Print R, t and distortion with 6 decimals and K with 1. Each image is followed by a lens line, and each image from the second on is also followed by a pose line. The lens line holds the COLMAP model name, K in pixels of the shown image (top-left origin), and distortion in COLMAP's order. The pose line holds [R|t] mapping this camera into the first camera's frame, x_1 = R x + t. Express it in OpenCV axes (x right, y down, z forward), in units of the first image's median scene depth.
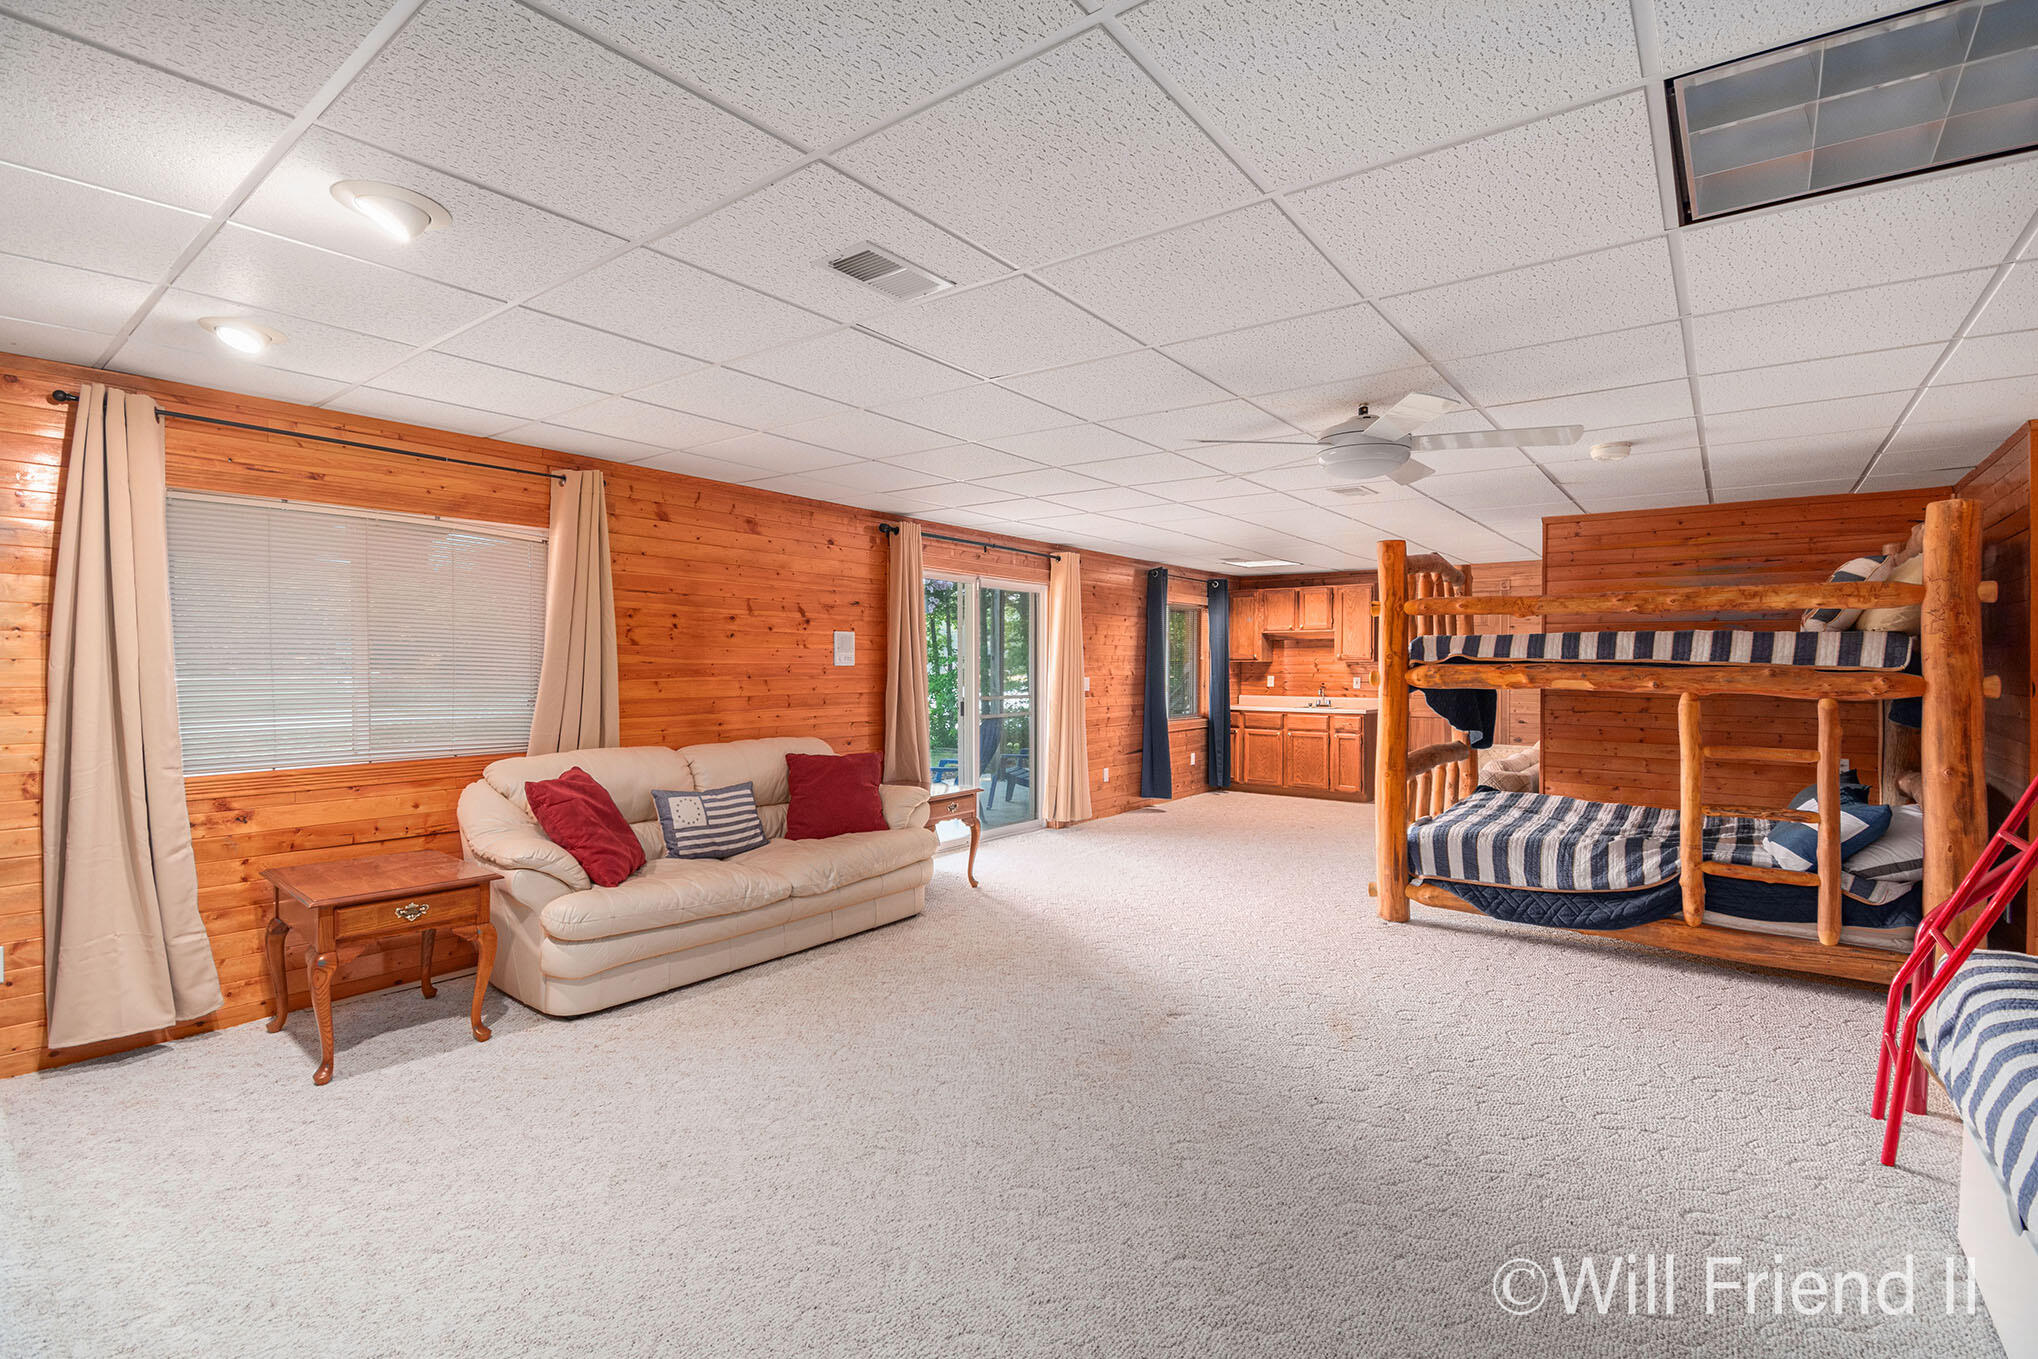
lens RADIAL K [[891.9, 0, 1051.7], [0, 891.9, 654.3], [0, 0, 1]] dist [-0.000970, -0.000245]
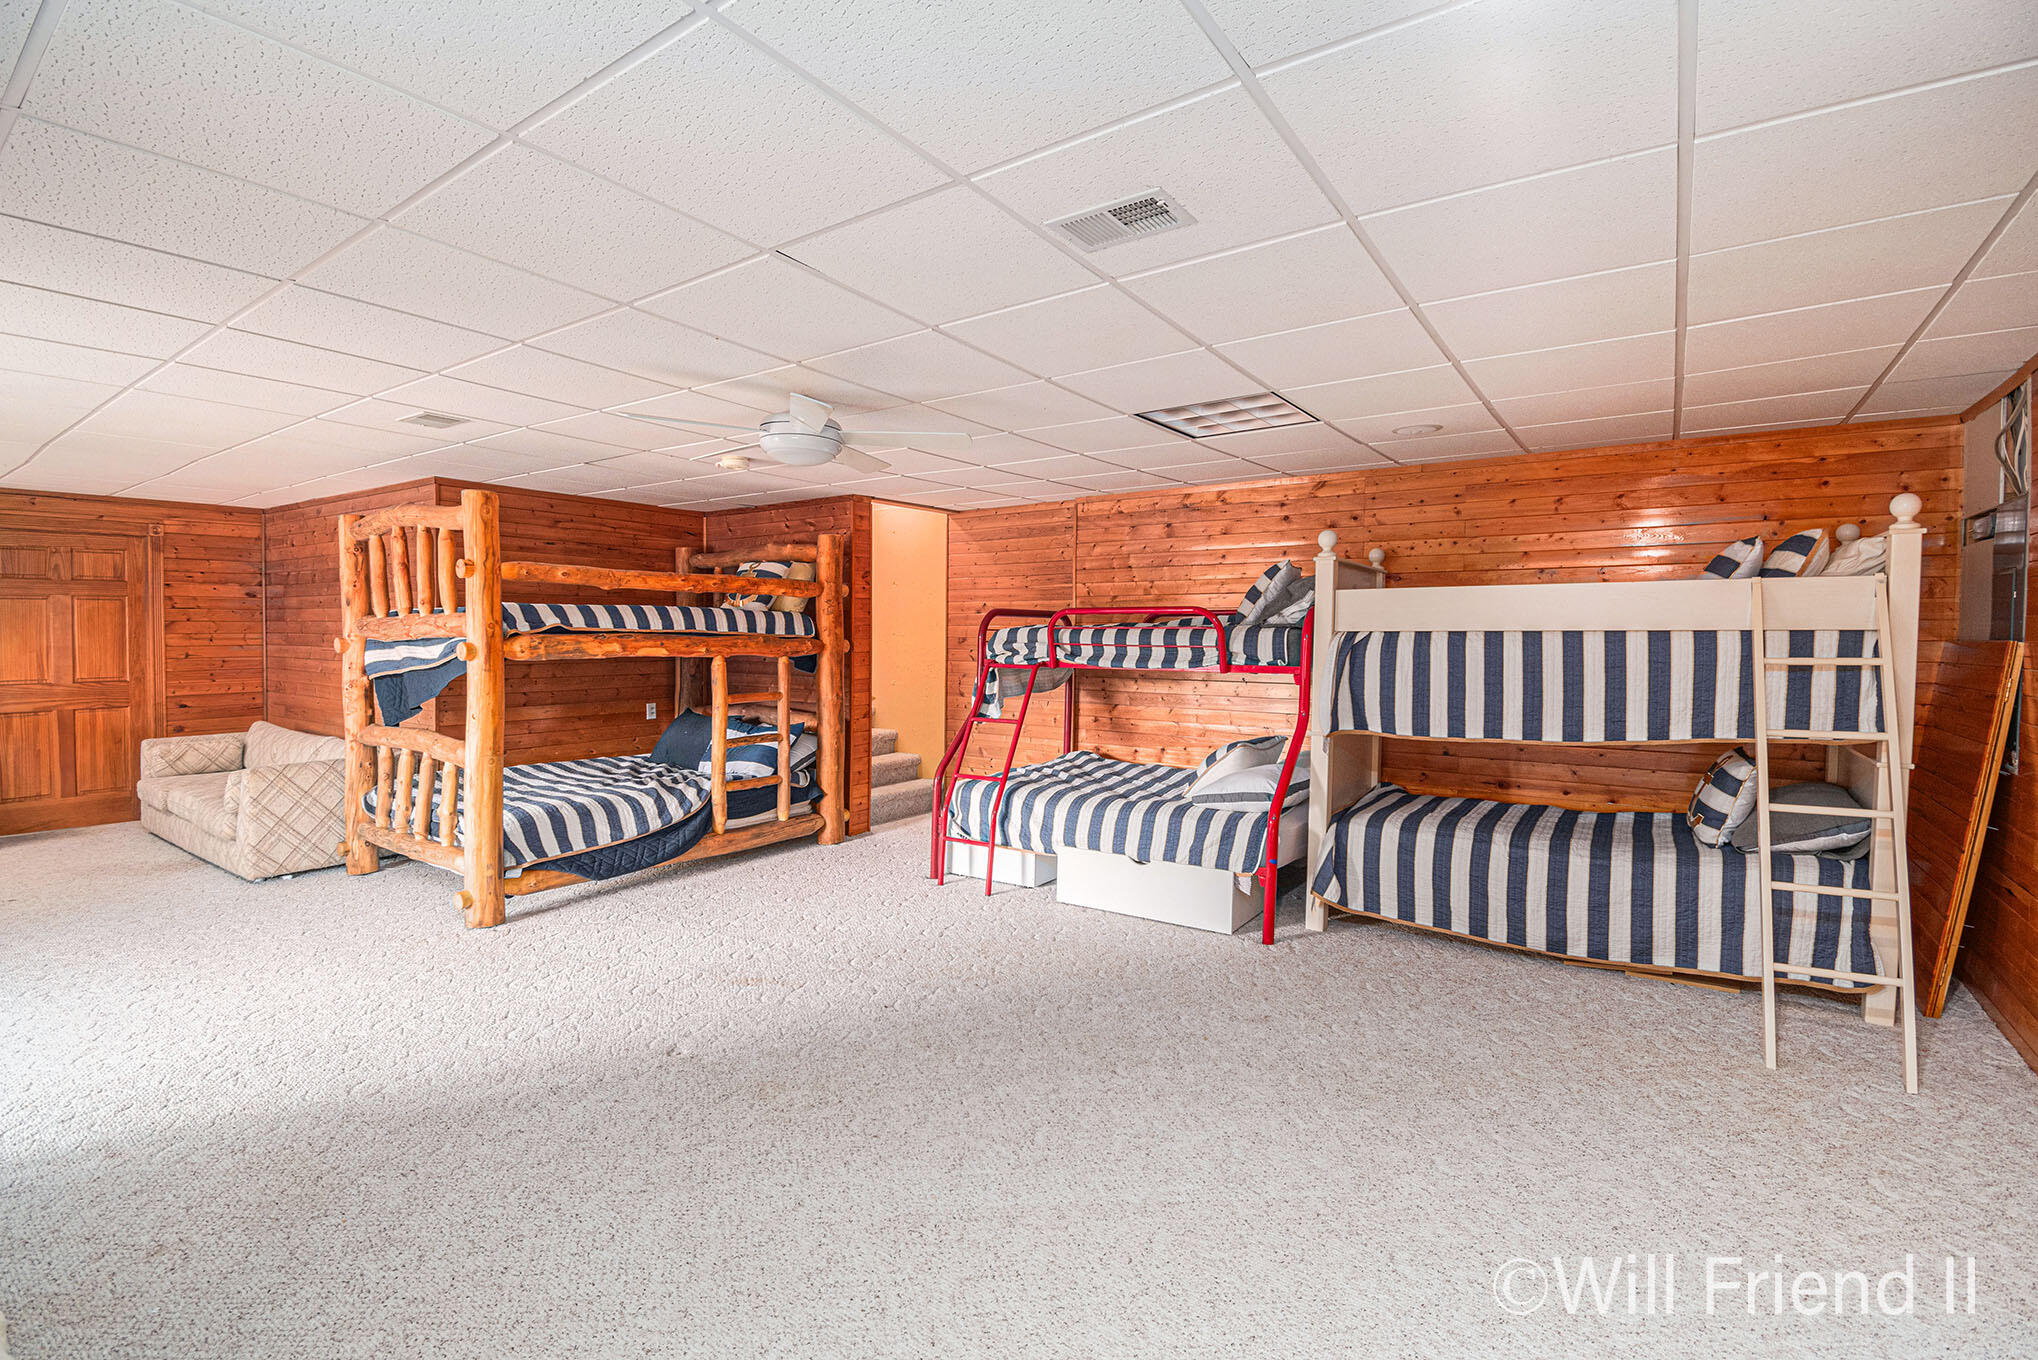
lens RADIAL K [[909.3, 0, 1018.3], [0, 909.3, 649.6], [0, 0, 1]] dist [-0.000716, -0.000160]
pose [[-0.021644, -0.022381, 0.999515, -0.623355], [-0.011262, 0.999691, 0.022141, 0.000215], [-0.999702, -0.010777, -0.021889, 0.602680]]
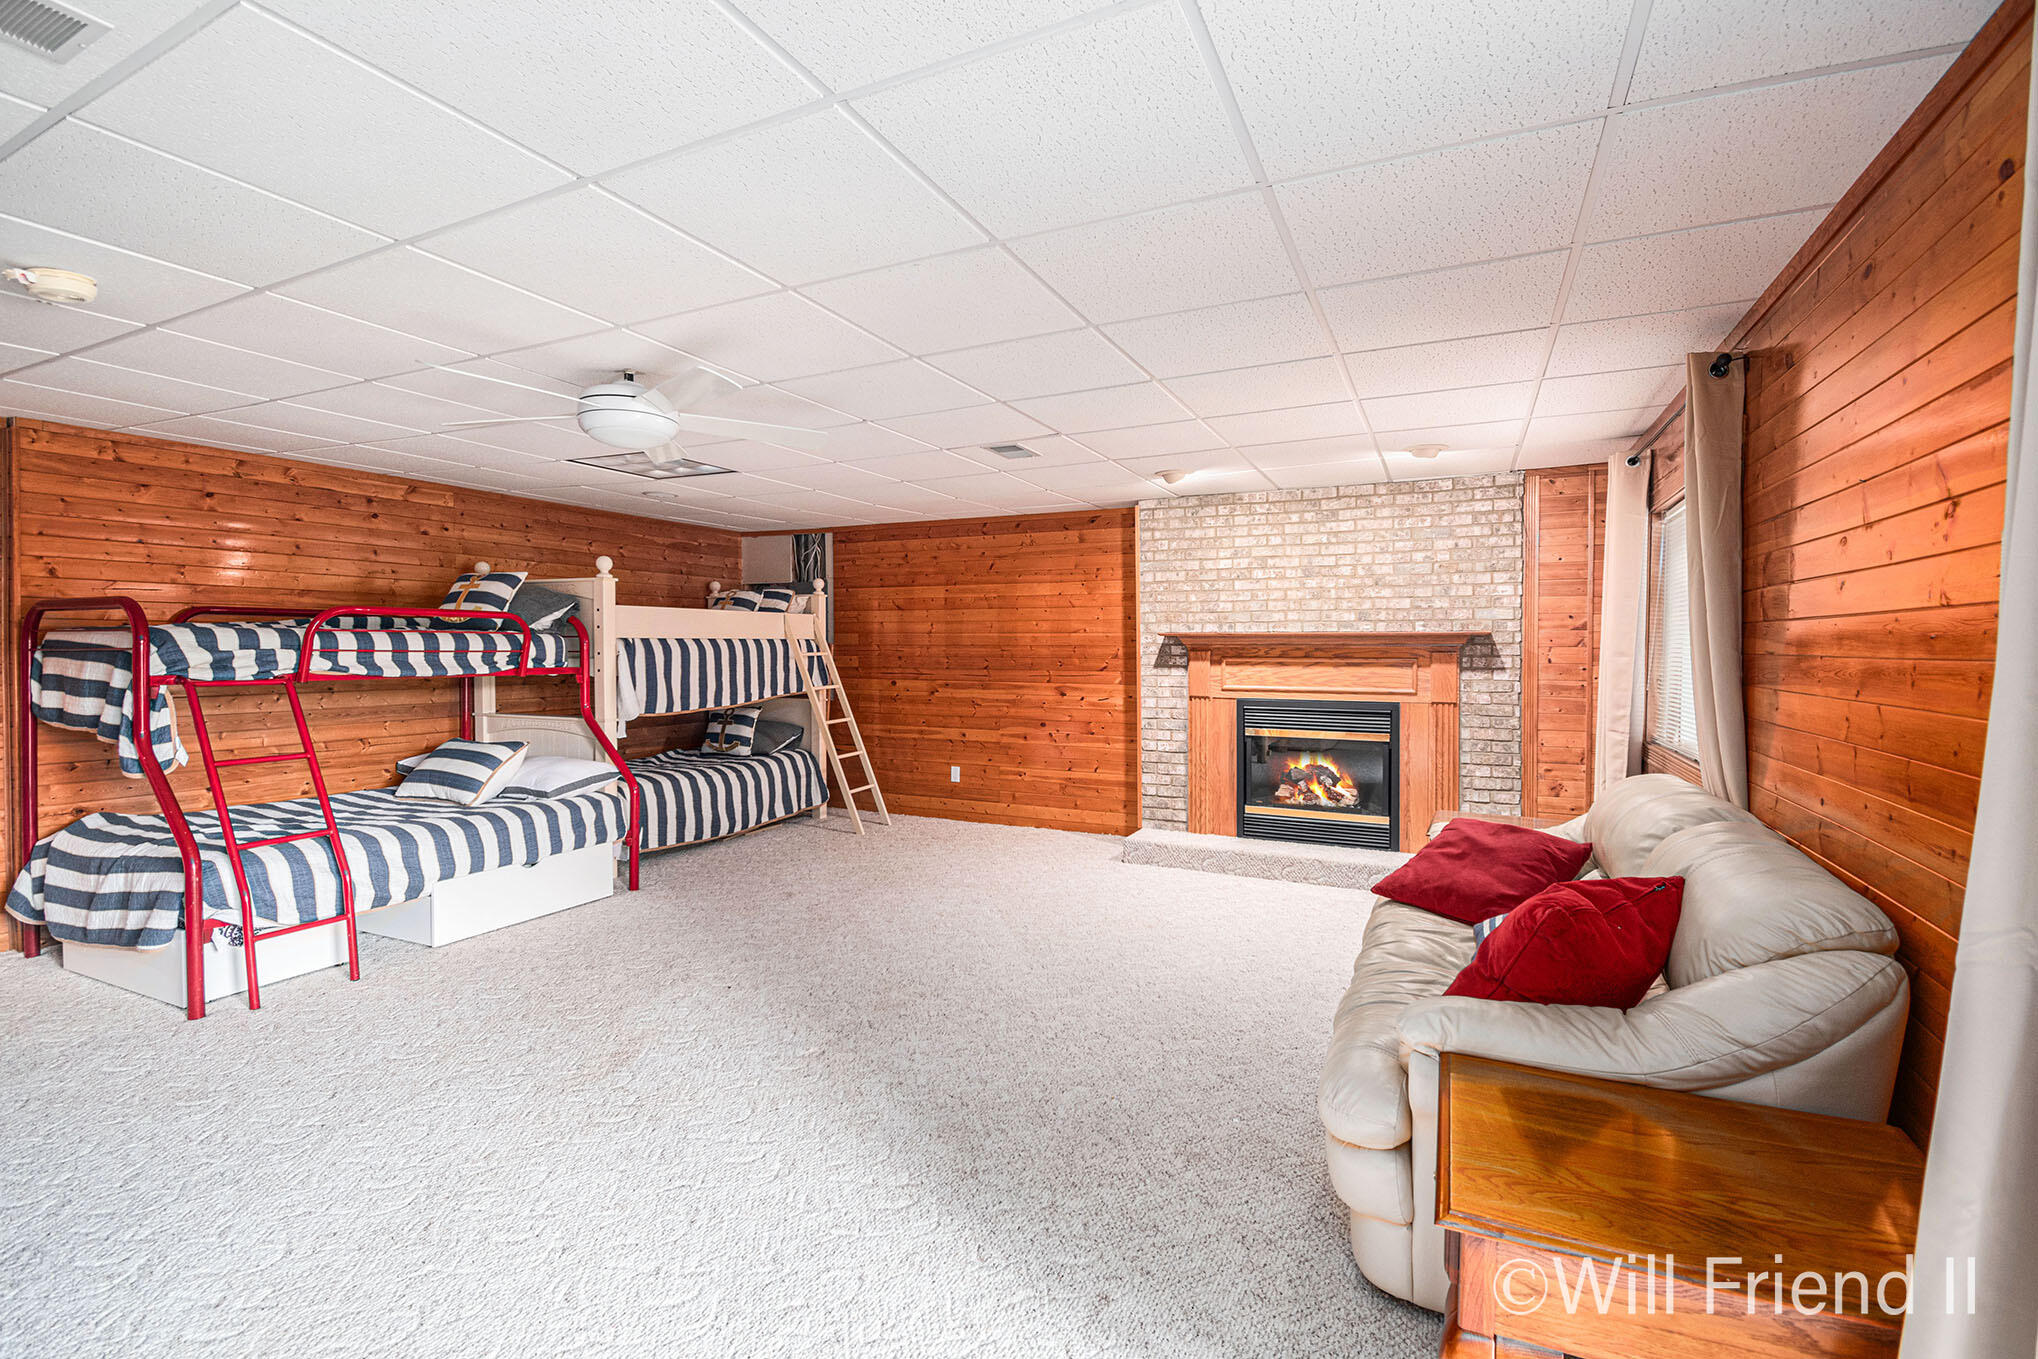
lens RADIAL K [[909.3, 0, 1018.3], [0, 909.3, 649.1], [0, 0, 1]] dist [-0.000716, -0.000160]
pose [[-0.983959, -0.008374, -0.178199, 0.092639], [-0.007769, 0.999961, -0.004091, 0.015844], [0.178226, -0.002641, -0.983986, 1.634690]]
